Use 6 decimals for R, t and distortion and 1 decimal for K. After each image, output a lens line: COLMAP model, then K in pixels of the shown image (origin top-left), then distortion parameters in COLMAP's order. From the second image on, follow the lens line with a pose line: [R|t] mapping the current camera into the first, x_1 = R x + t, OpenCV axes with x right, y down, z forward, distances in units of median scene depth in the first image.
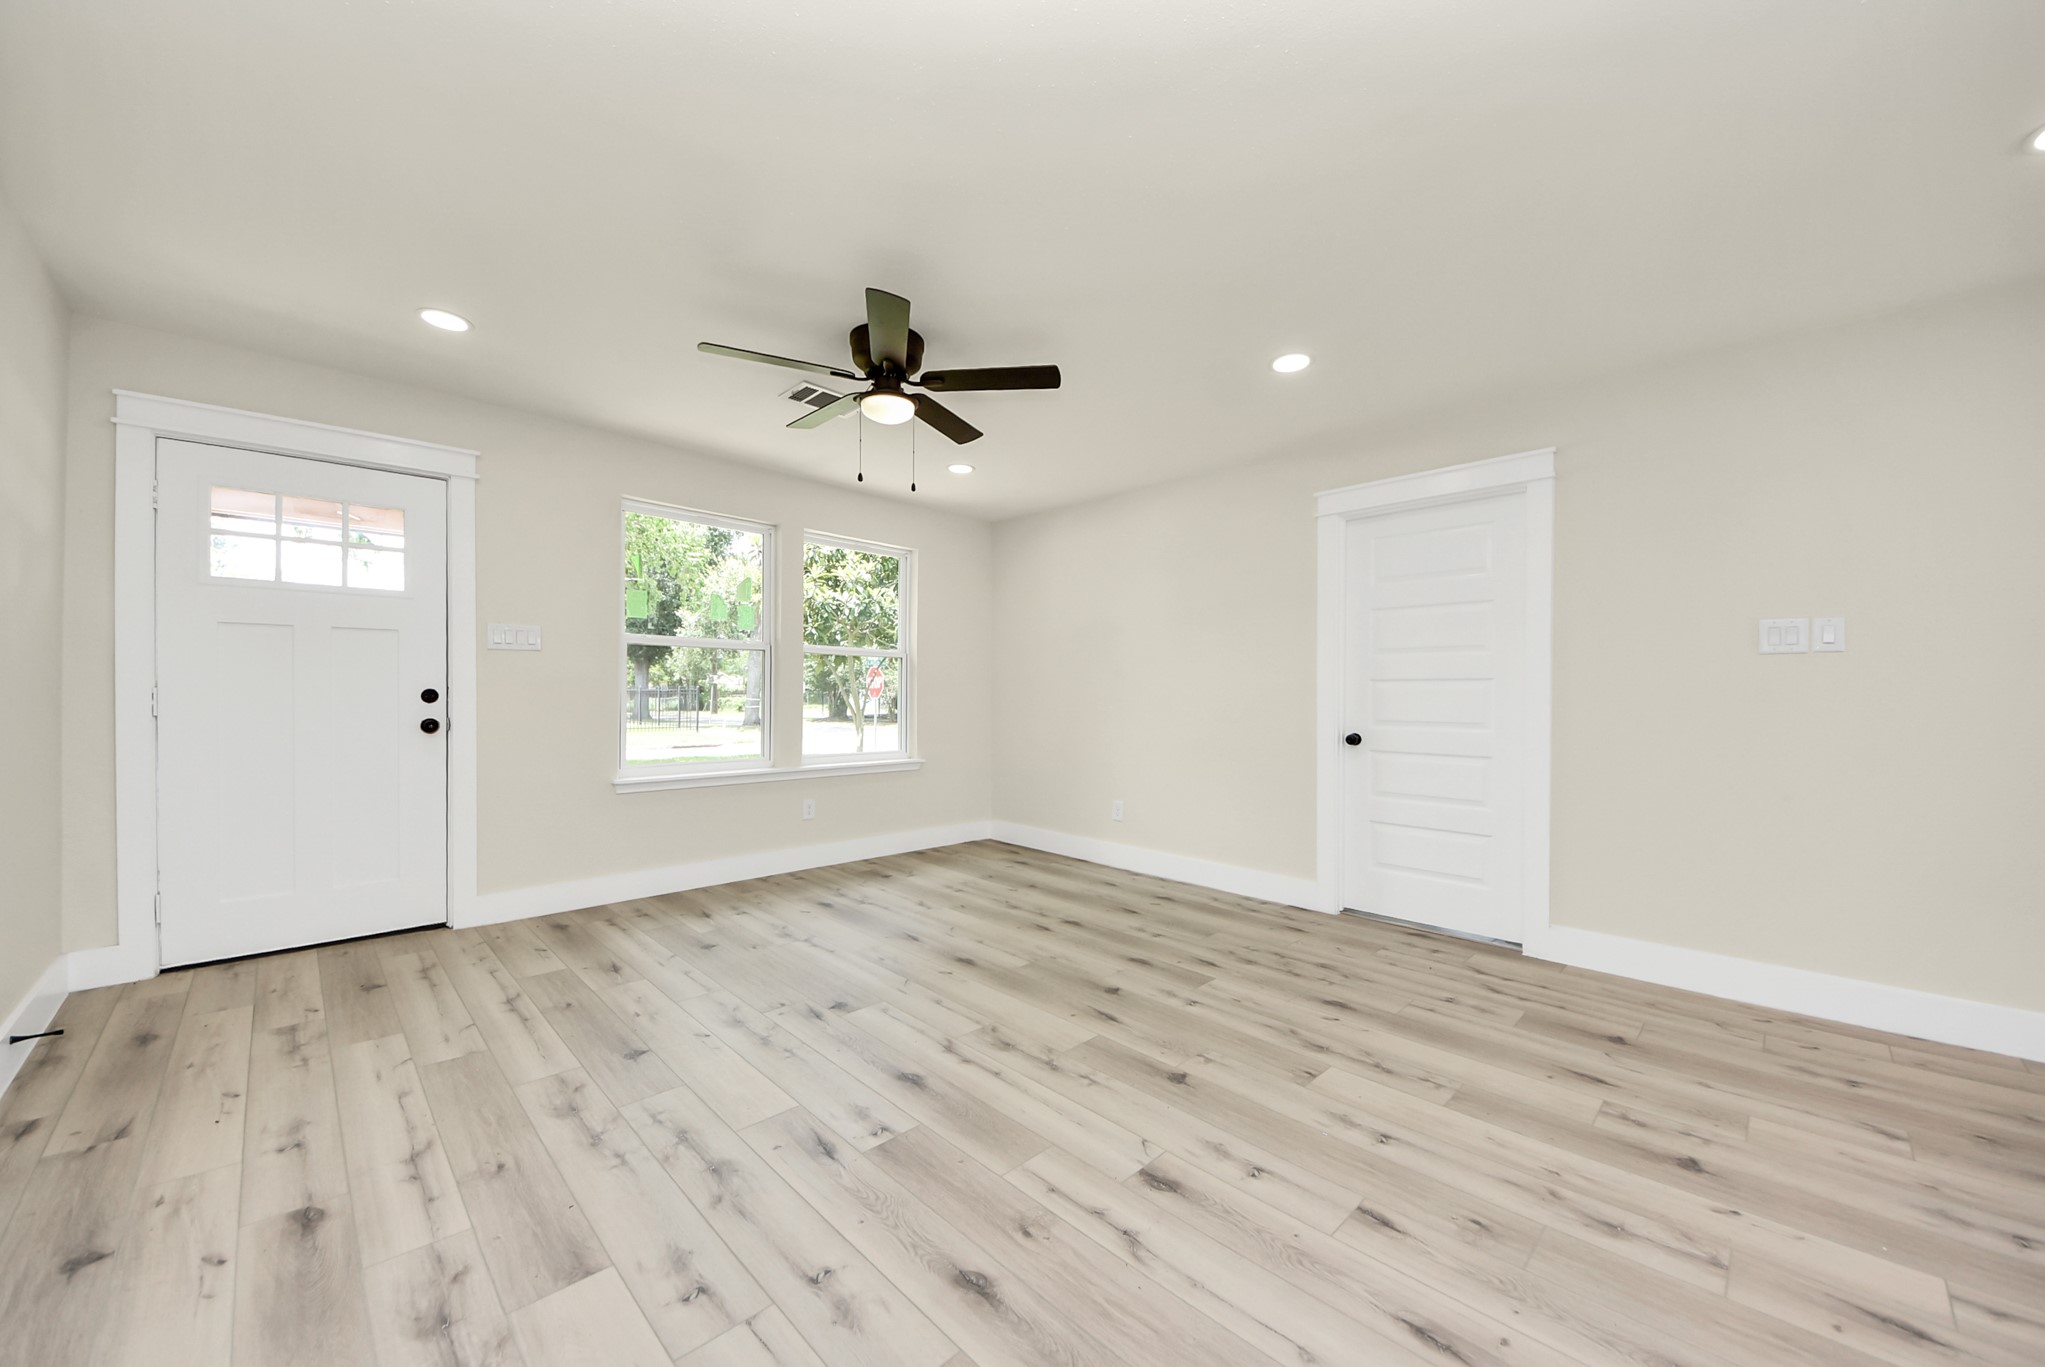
lens RADIAL K [[750.6, 0, 1033.0], [0, 750.6, 696.4], [0, 0, 1]] dist [0.031647, -0.017975]
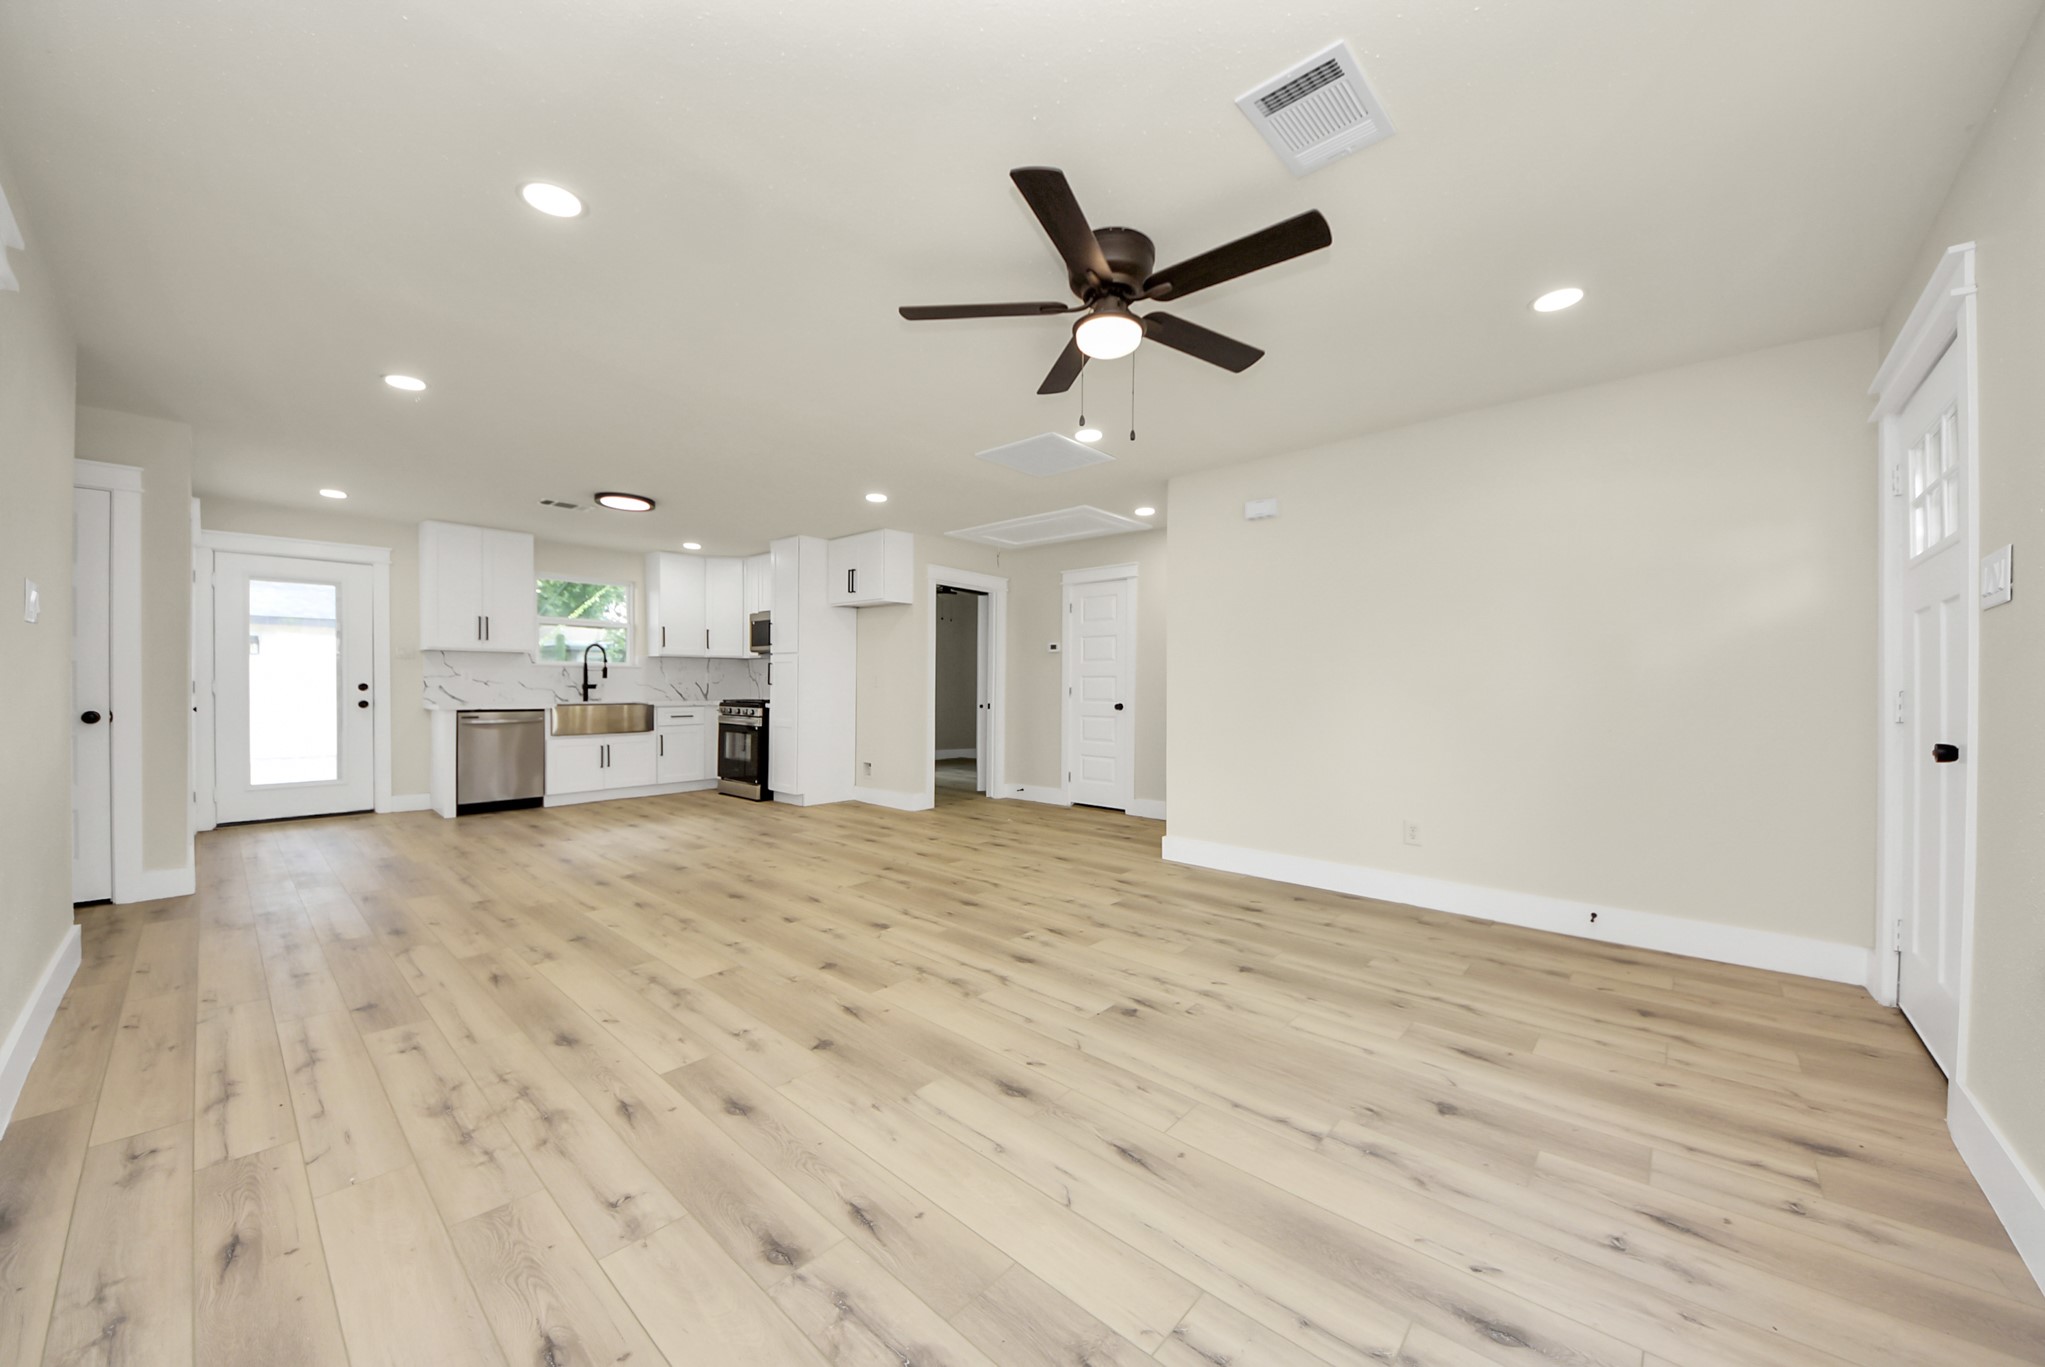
lens RADIAL K [[735.1, 0, 1026.4], [0, 735.1, 685.5], [0, 0, 1]] dist [0.045364, -0.024851]
pose [[-0.998685, -0.015088, -0.048995, -0.067188], [-0.015321, 0.999873, 0.004385, -0.006097], [0.048923, 0.005130, -0.998789, 1.764842]]
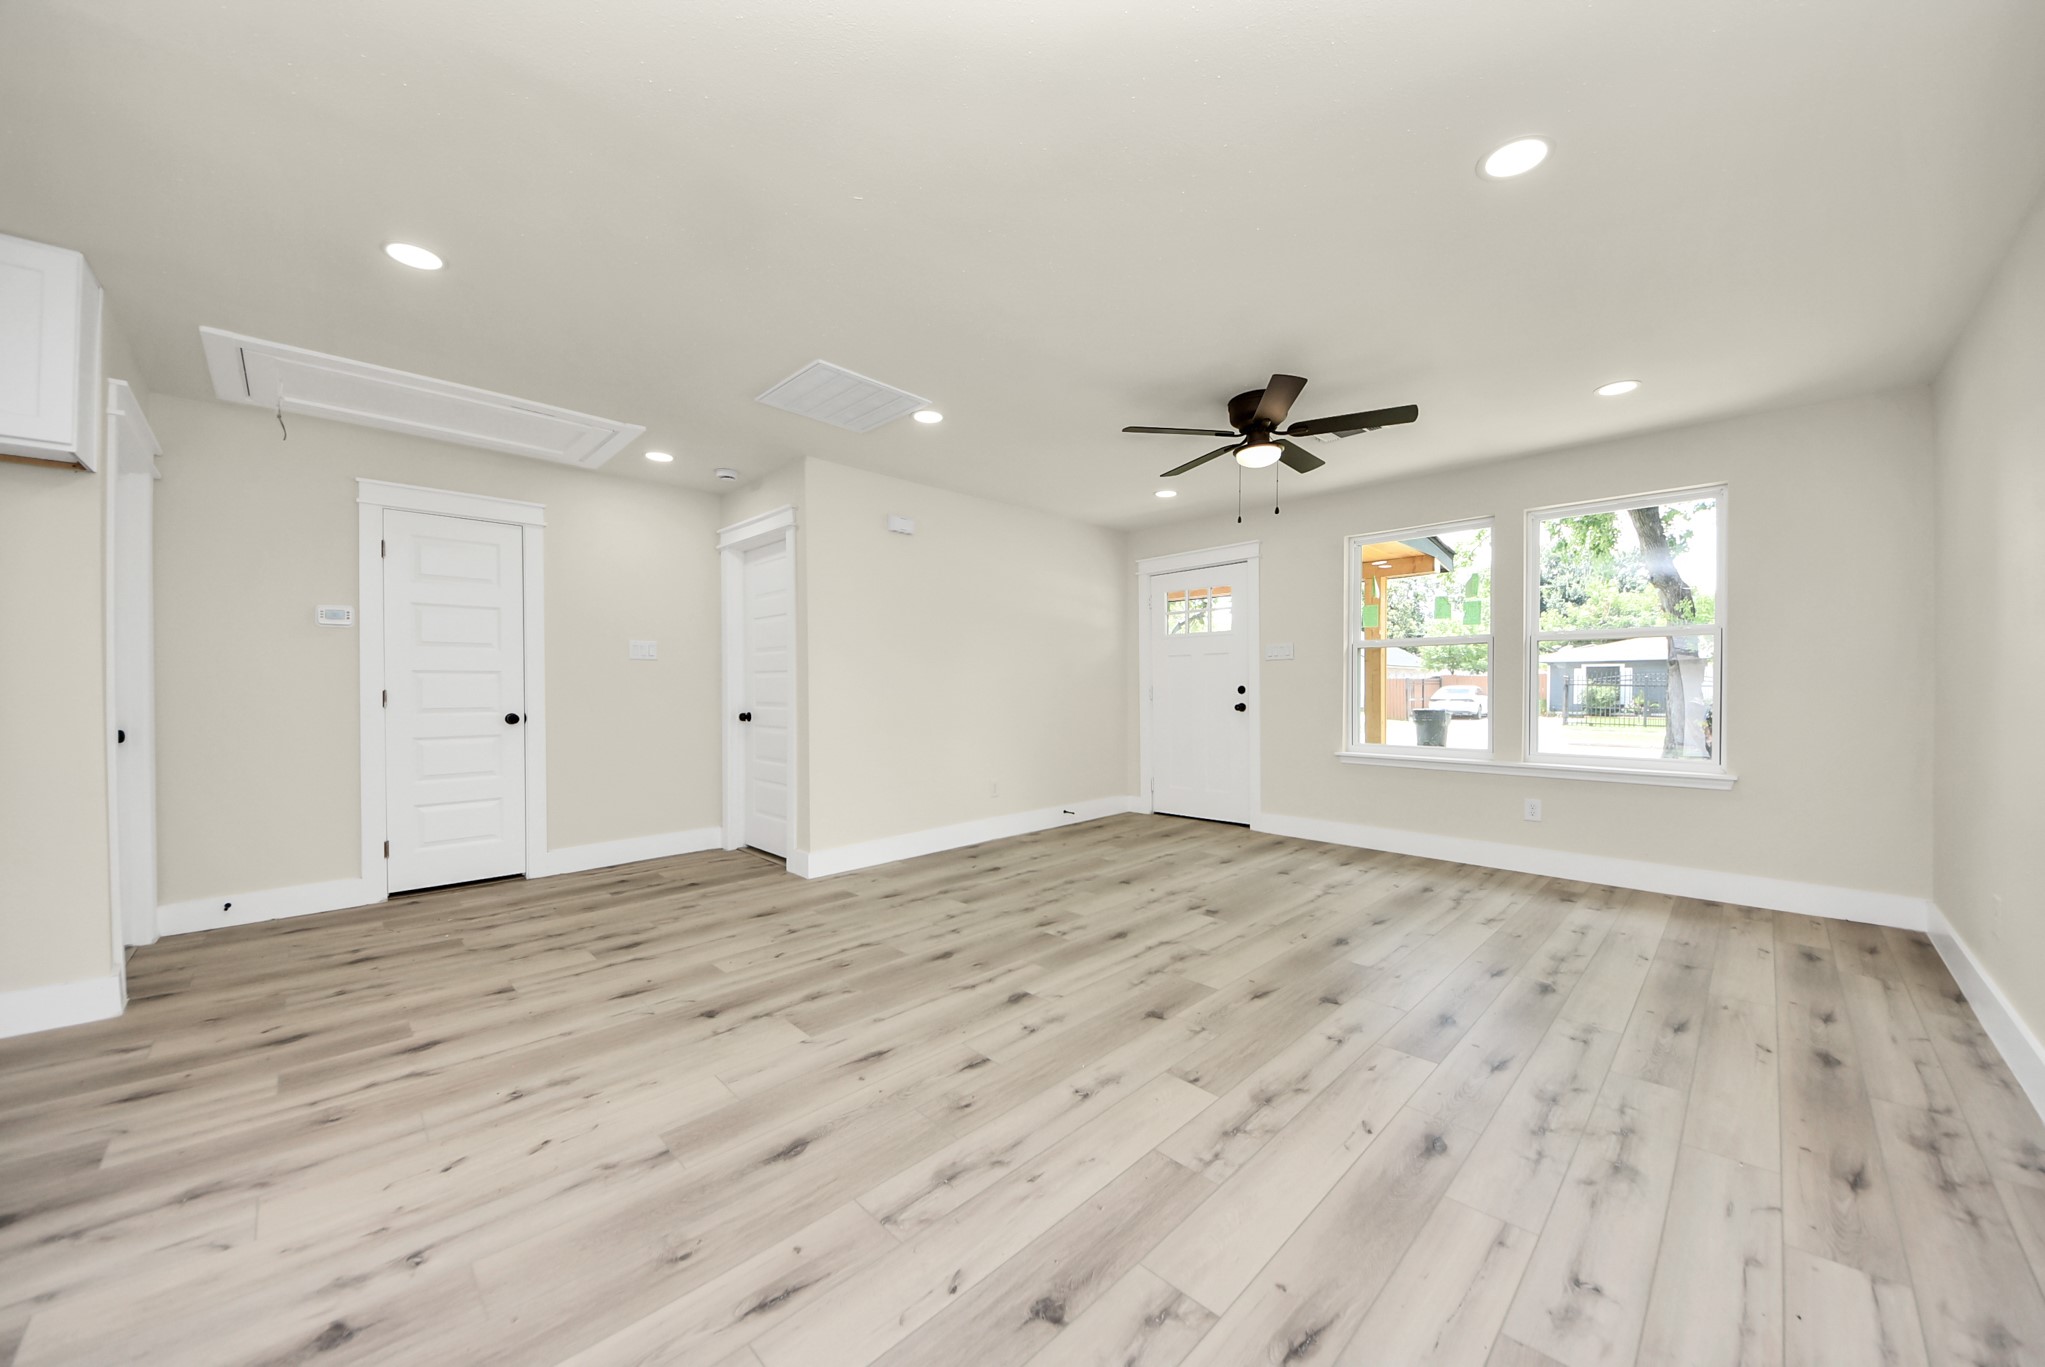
lens RADIAL K [[729.5, 0, 1033.0], [0, 729.5, 691.7], [0, 0, 1]] dist [0.030067, -0.020250]
pose [[0.002424, -0.002494, -0.999994, 0.990125], [-0.002121, 0.999995, -0.002499, 0.010245], [0.999995, 0.002127, 0.002418, 0.610918]]
